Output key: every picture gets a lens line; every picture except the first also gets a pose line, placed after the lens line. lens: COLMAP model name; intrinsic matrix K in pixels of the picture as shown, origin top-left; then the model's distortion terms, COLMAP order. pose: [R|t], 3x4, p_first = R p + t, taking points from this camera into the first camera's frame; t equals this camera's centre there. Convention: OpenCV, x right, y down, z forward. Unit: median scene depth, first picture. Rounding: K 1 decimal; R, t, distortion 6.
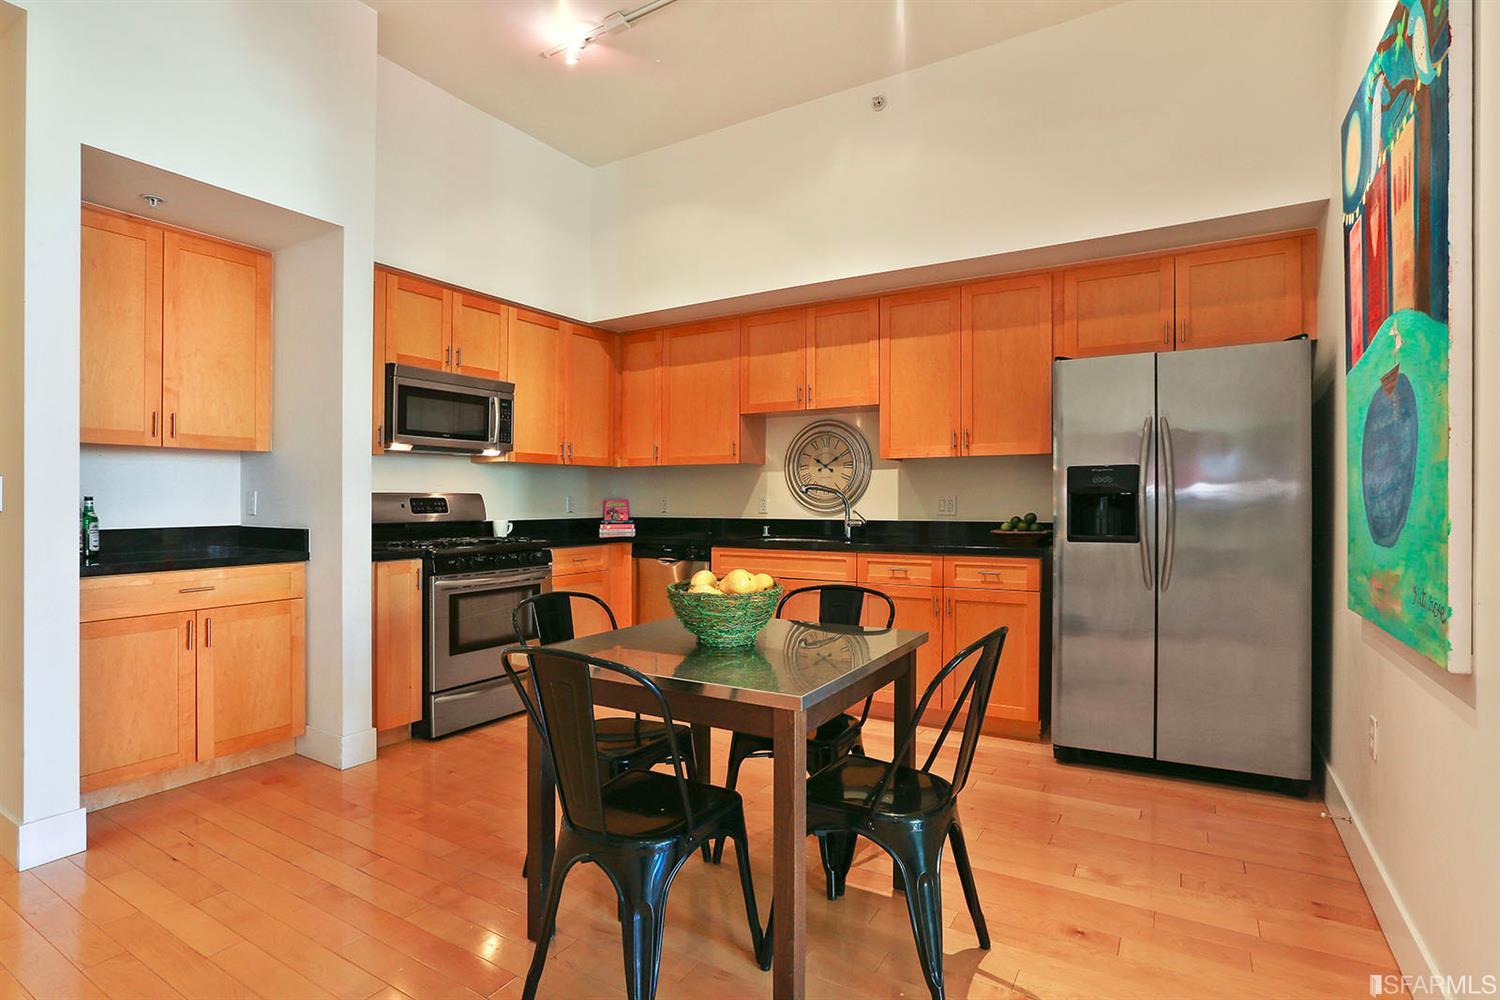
lens RADIAL K [[753.7, 0, 758.6], [0, 753.7, 492.4], [0, 0, 1]] dist [-0.002864, -0.000331]
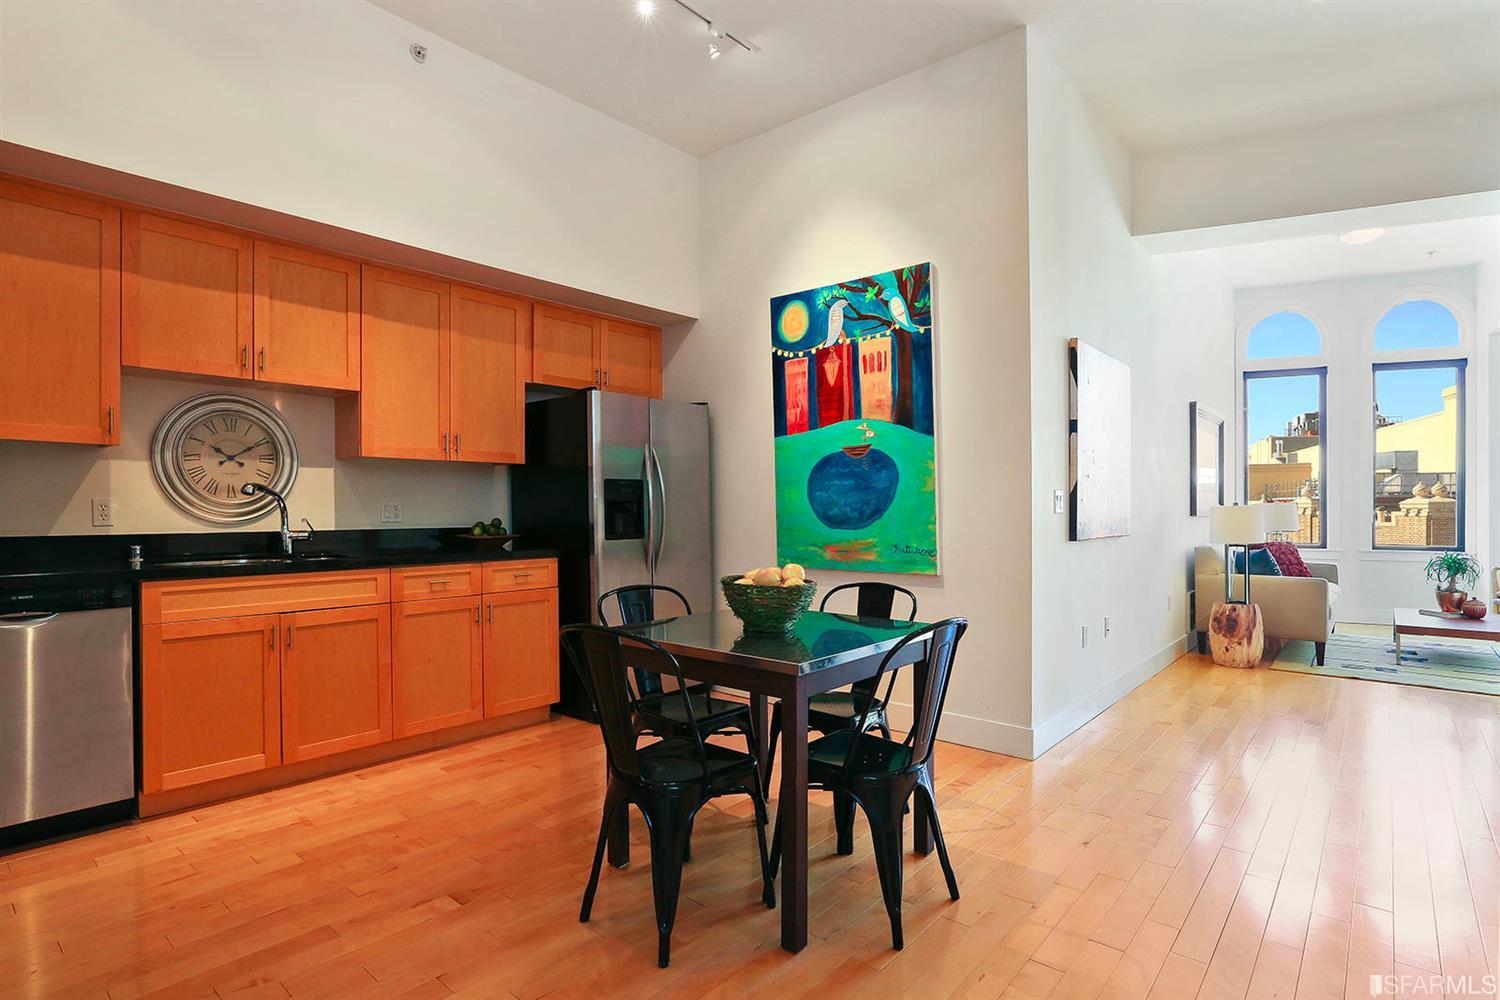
lens RADIAL K [[755.3, 0, 745.0], [0, 755.3, 497.6], [0, 0, 1]] dist [-0.004910, -0.000260]
pose [[0.170631, 0.013229, 0.985246, -0.576530], [-0.012163, 0.999862, -0.011319, 0.005643], [-0.985260, -0.010052, 0.170768, 0.418691]]
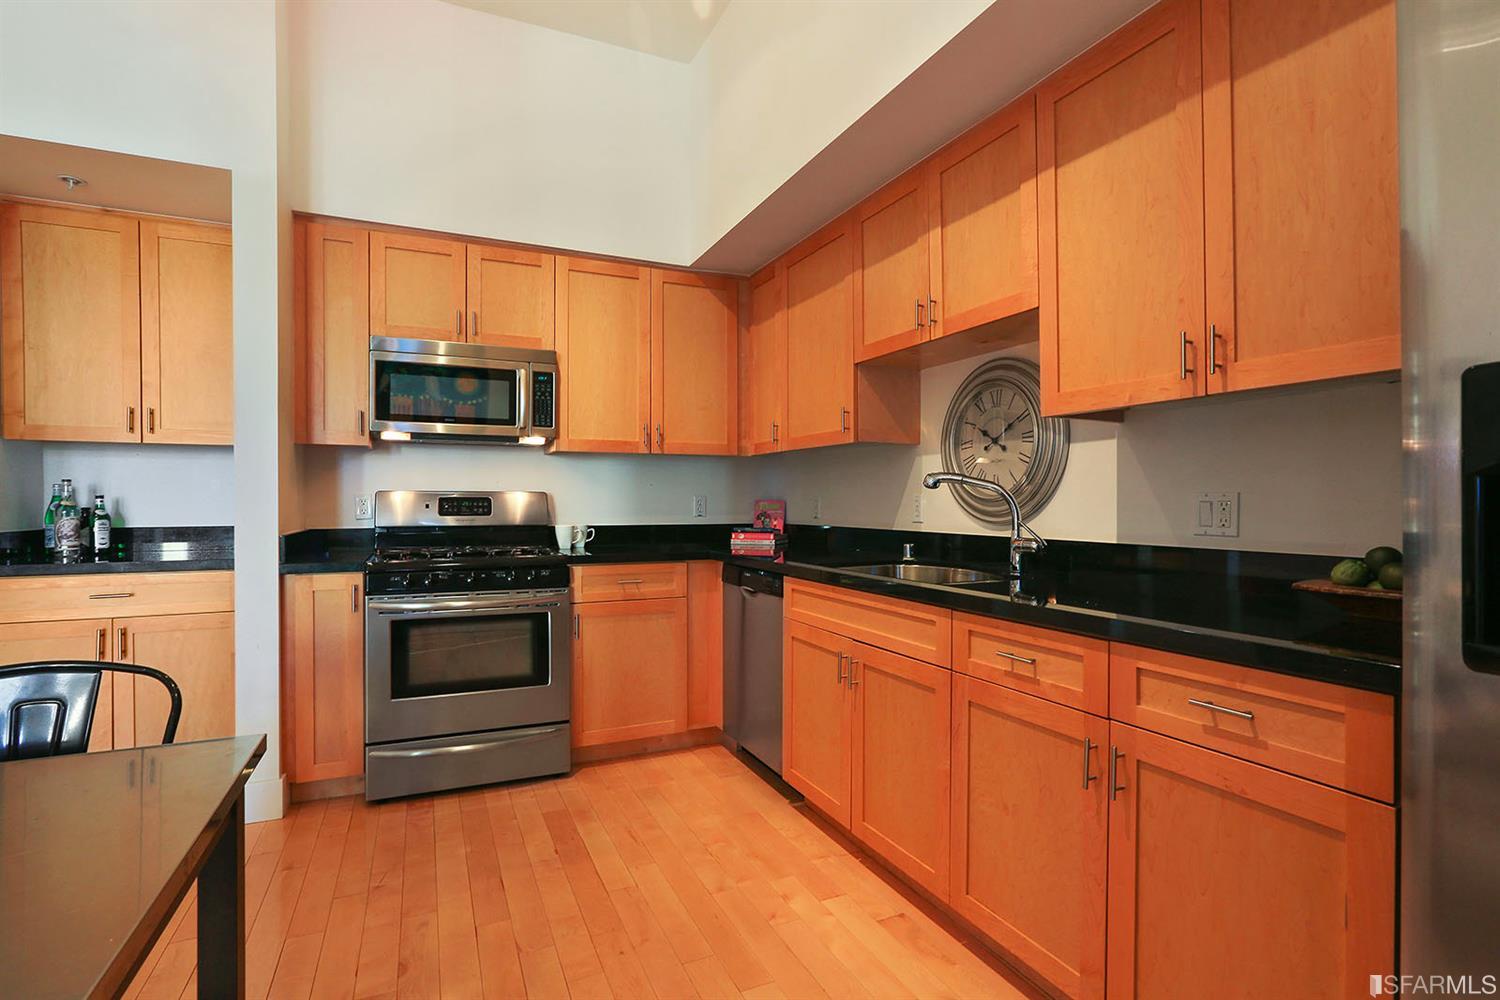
lens RADIAL K [[710.0, 0, 750.0], [0, 710.0, 500.0], [0, 0, 1]] dist [-0.028437, 0.010066]
pose [[0.823271, 0.002283, -0.567645, 0.254362], [0.002029, 0.999974, 0.006964, 0.005469], [0.567645, -0.006885, 0.823244, 0.496520]]
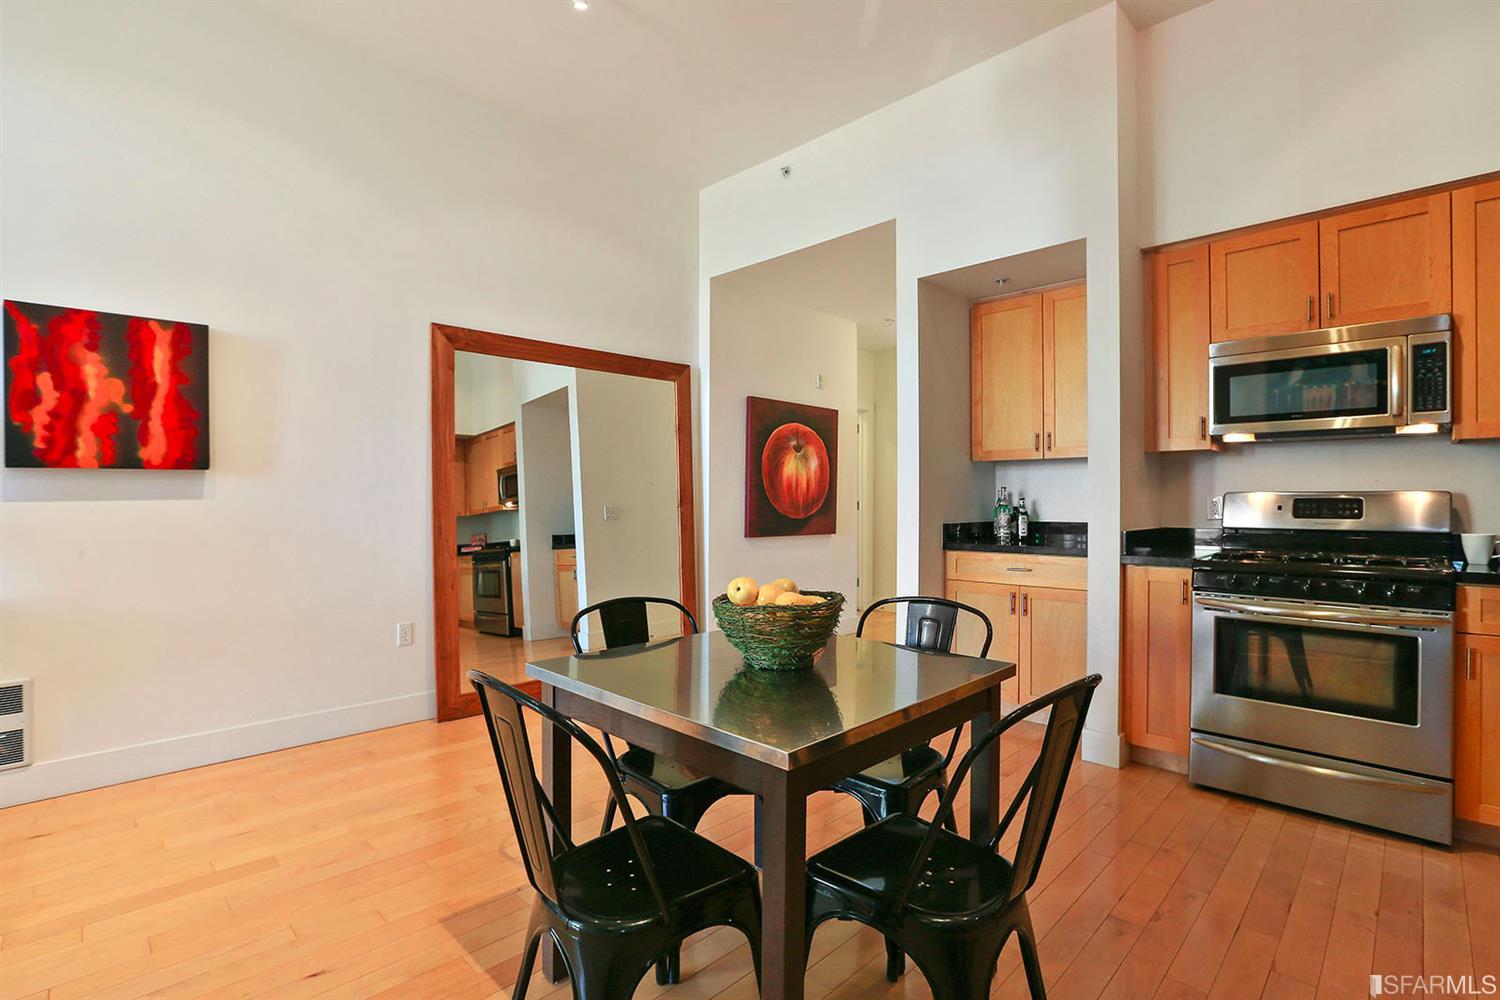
lens RADIAL K [[710.0, 0, 750.0], [0, 710.0, 500.0], [0, 0, 1]] dist [-0.028437, 0.010066]
pose [[-0.236562, 0.000399, -0.971616, 0.360191], [0.006915, 0.999975, -0.001273, 0.005833], [0.971592, -0.007020, -0.236559, 0.561801]]
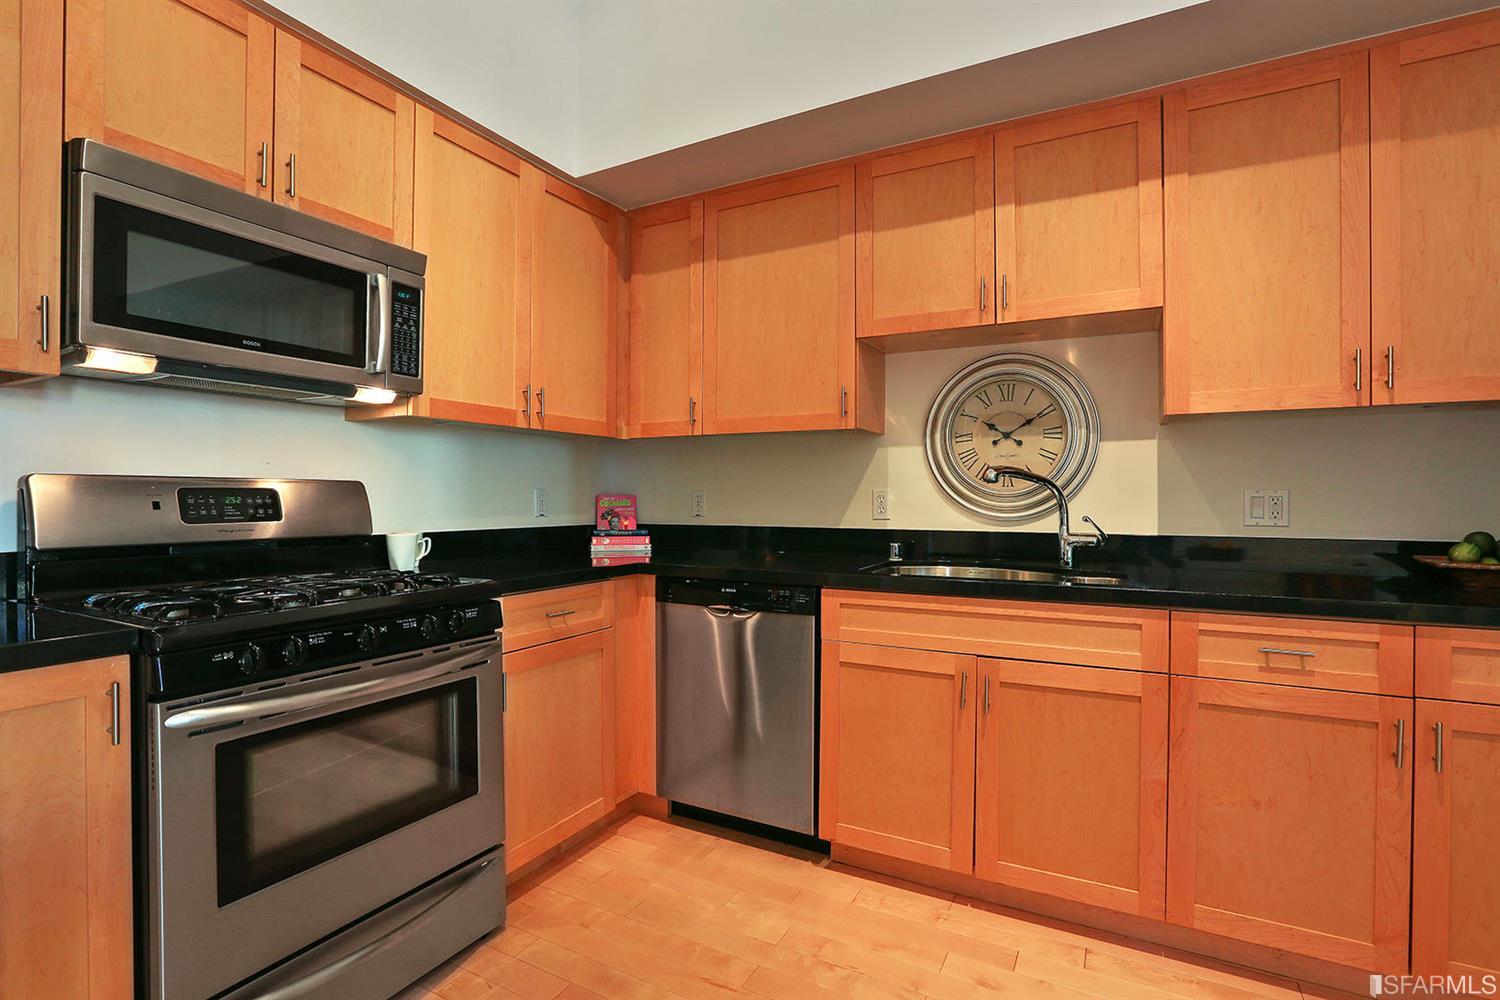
lens RADIAL K [[710.0, 0, 750.0], [0, 710.0, 500.0], [0, 0, 1]] dist [-0.028437, 0.010066]
pose [[0.999157, 0.003563, 0.040899, -0.129587], [-0.004118, 0.999900, 0.013499, 0.006856], [-0.040847, -0.013656, 0.999072, 0.522881]]
